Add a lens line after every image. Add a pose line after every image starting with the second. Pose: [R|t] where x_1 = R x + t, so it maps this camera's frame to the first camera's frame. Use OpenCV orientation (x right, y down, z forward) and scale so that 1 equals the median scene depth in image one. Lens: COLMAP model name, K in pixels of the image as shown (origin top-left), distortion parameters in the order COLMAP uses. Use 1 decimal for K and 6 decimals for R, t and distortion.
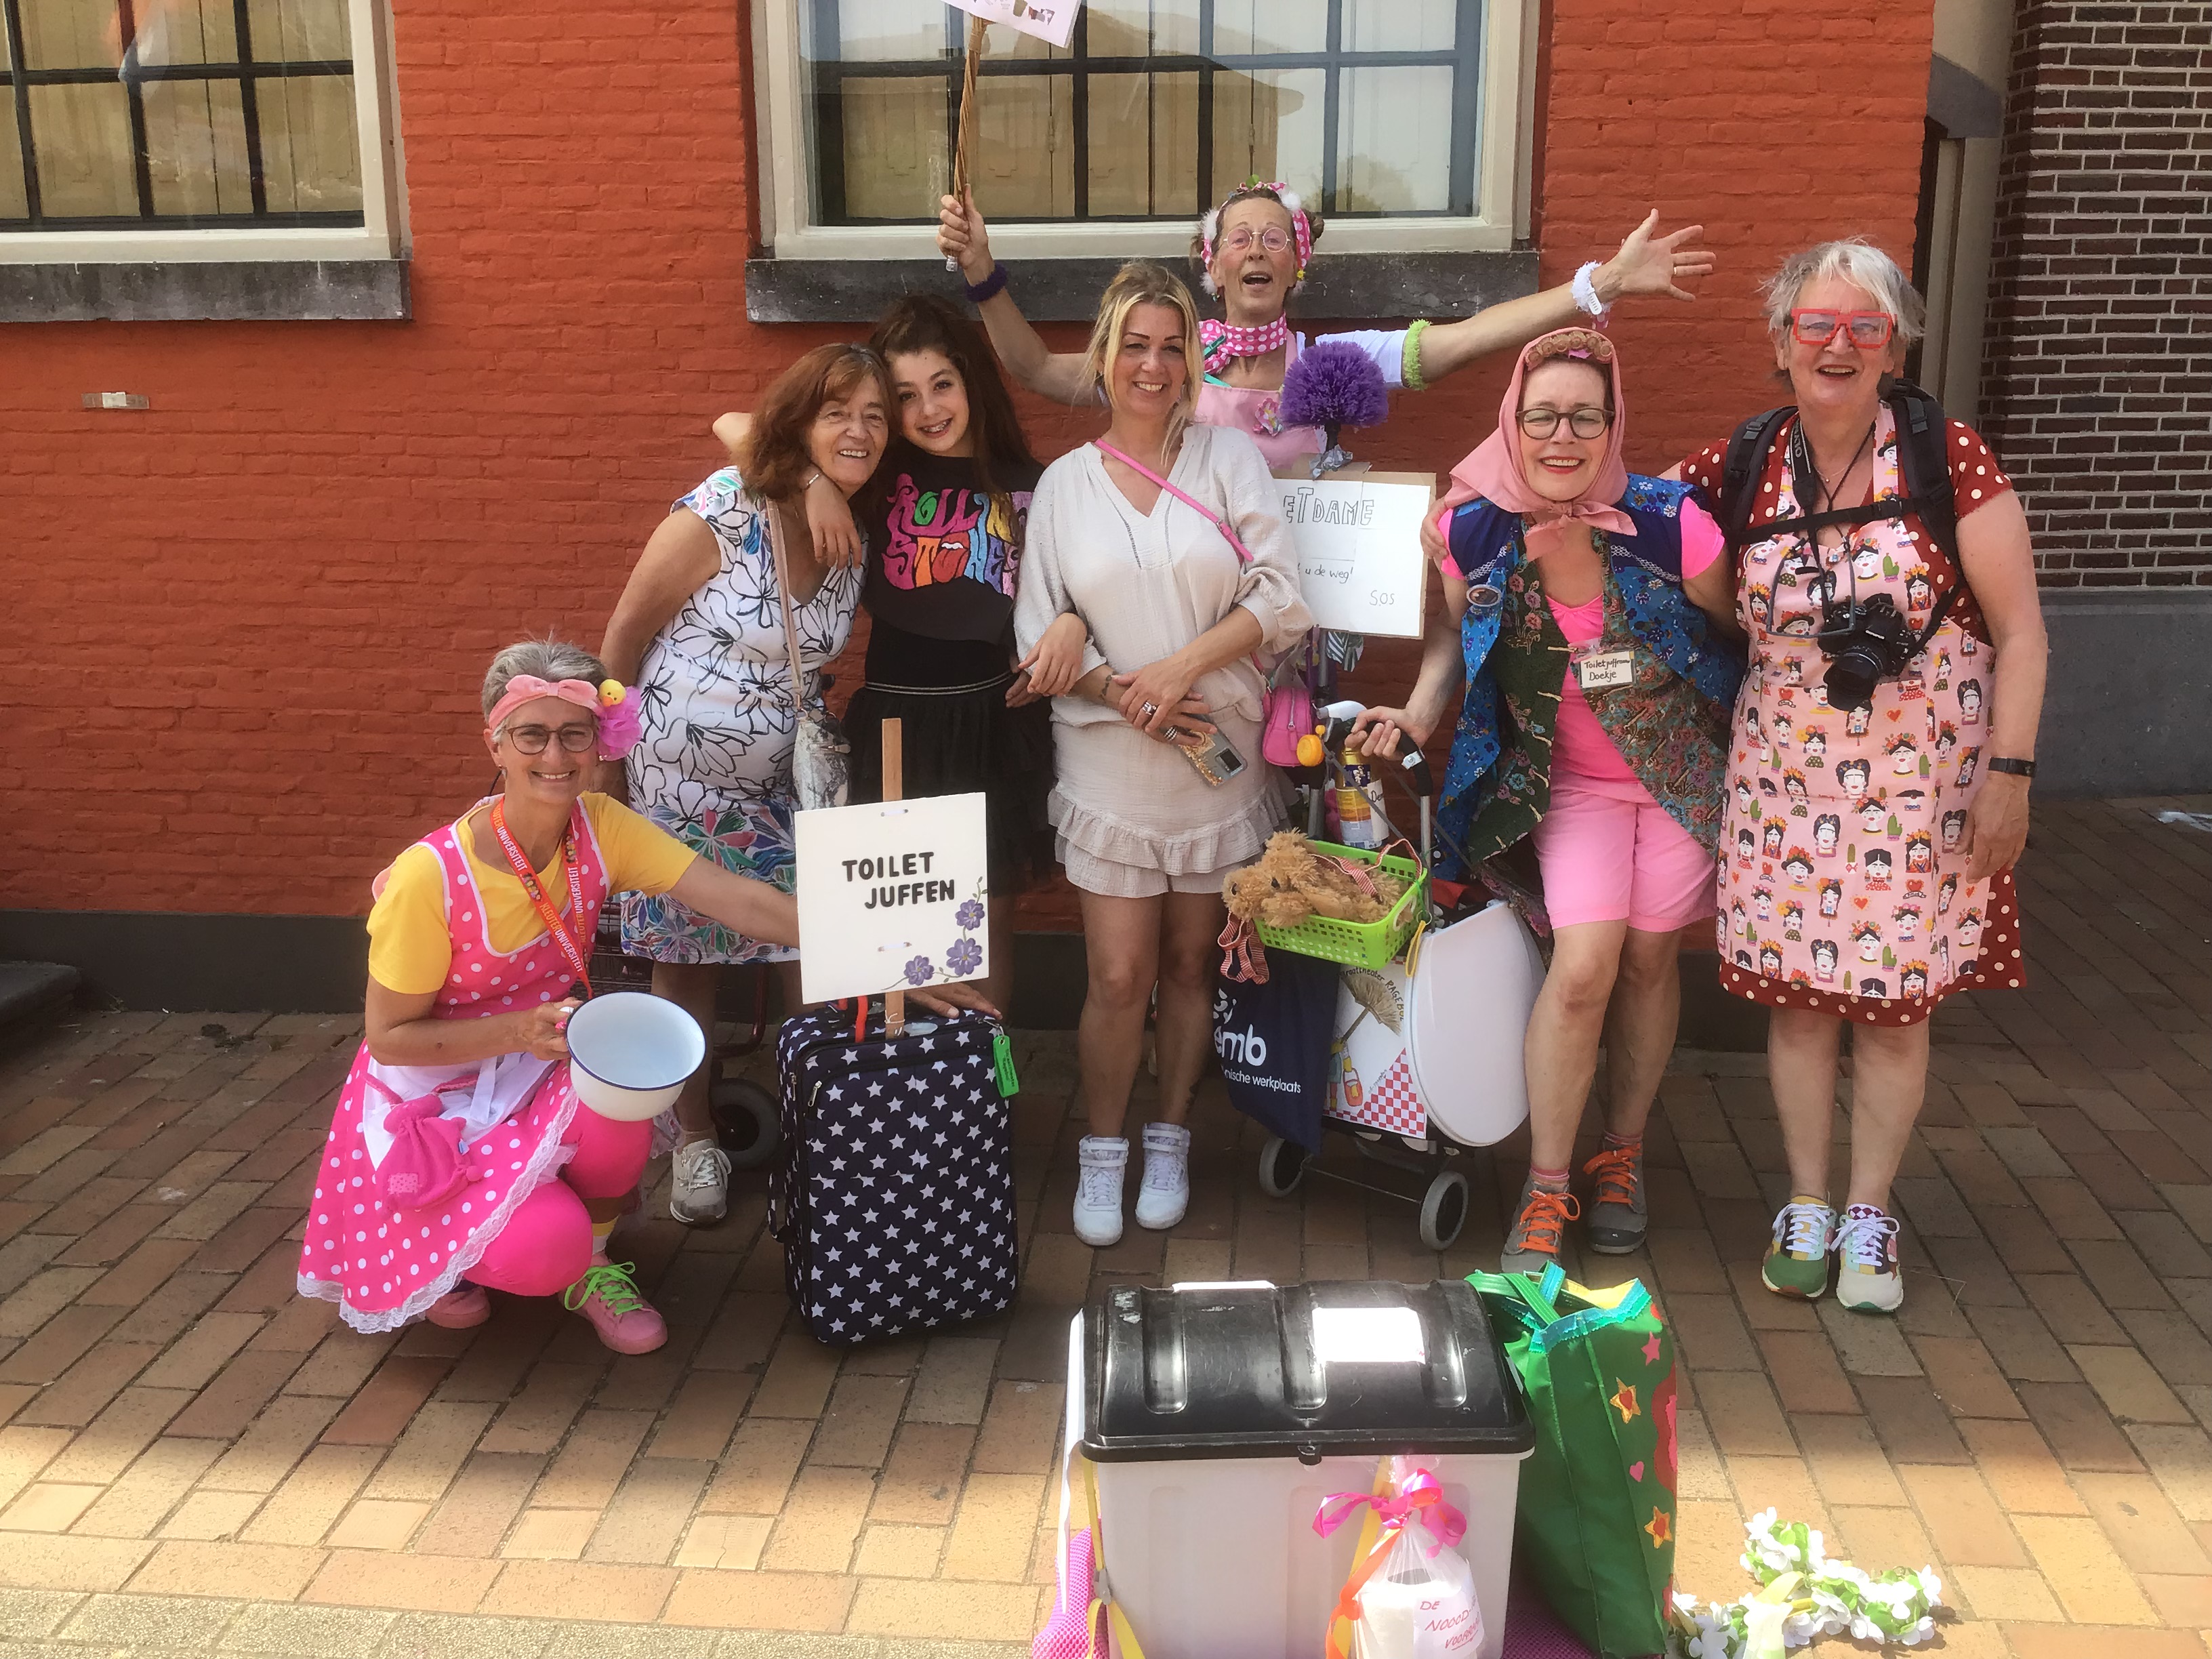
lens RADIAL K [[2010.3, 0, 1167.5], [0, 2010.3, 827.9], [0, 0, 1]] dist [0.039926, 0.001143]
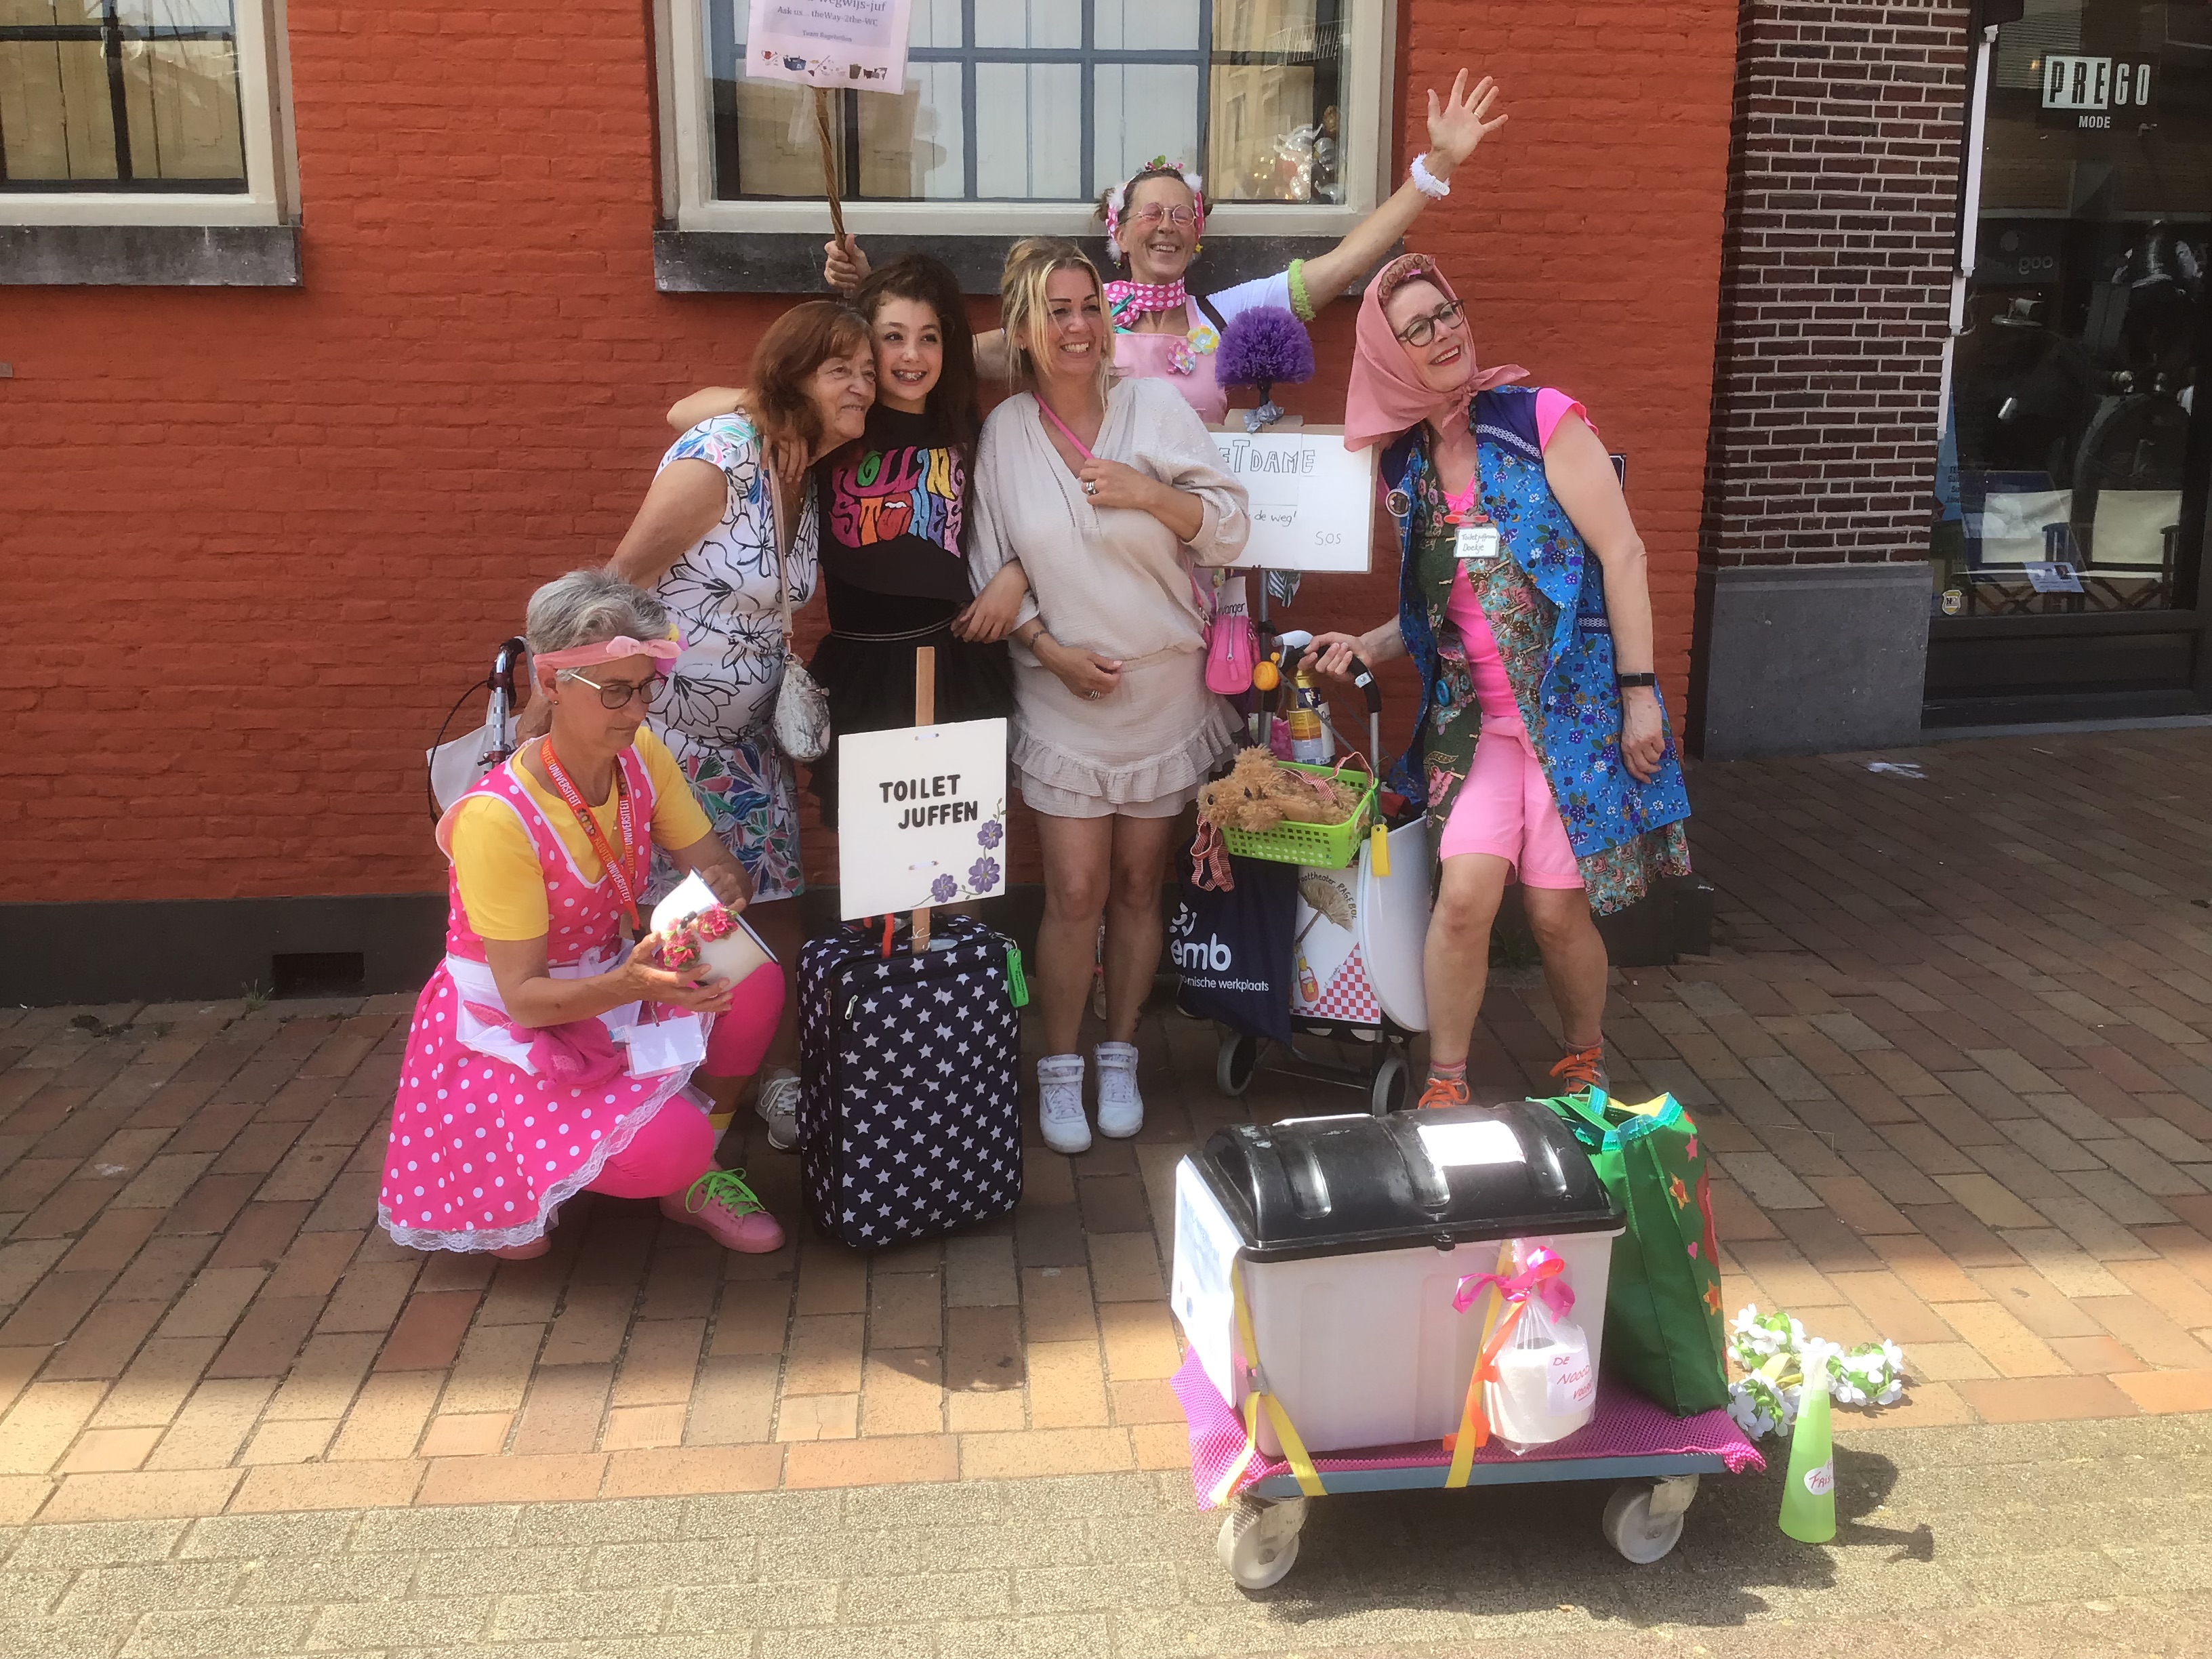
lens RADIAL K [[2013.5, 0, 1173.4], [0, 2013.5, 836.6], [0, 0, 1]] dist [0.098288, -0.127113]
pose [[0.983132, -0.035470, 0.179427, -0.133483], [0.037478, 0.999267, -0.007813, 0.038907], [-0.179019, 0.014406, 0.983740, -0.053577]]
